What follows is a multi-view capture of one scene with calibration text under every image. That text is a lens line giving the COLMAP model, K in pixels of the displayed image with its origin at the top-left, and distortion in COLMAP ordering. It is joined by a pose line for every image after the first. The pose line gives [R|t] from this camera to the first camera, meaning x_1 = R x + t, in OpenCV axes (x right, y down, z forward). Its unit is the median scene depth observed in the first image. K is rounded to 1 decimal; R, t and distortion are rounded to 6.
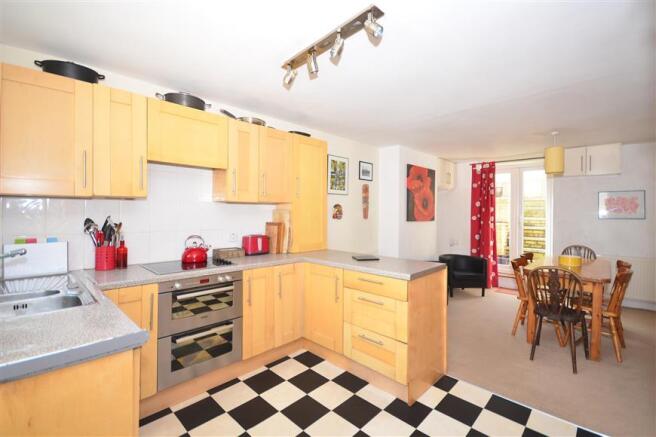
lens RADIAL K [[287.6, 0, 328.0], [0, 287.6, 218.5], [0, 0, 1]] dist [-0.001712, -0.000609]
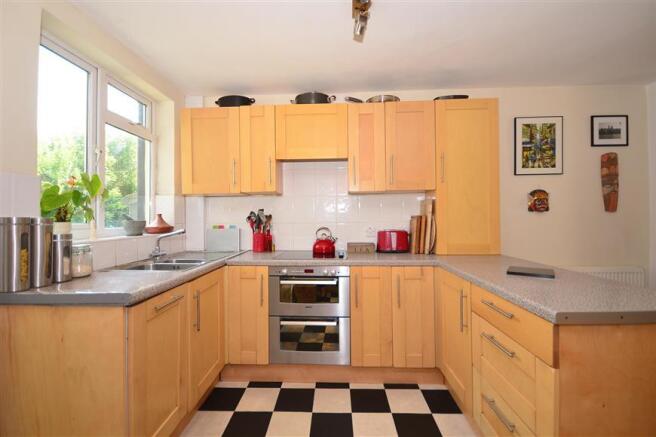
lens RADIAL K [[287.6, 0, 328.0], [0, 287.6, 218.5], [0, 0, 1]] dist [-0.001712, -0.000609]
pose [[0.672422, -0.004851, -0.740152, 0.302277], [-0.001999, 0.999963, -0.008370, 0.035310], [0.740165, 0.007107, 0.672388, 0.313878]]
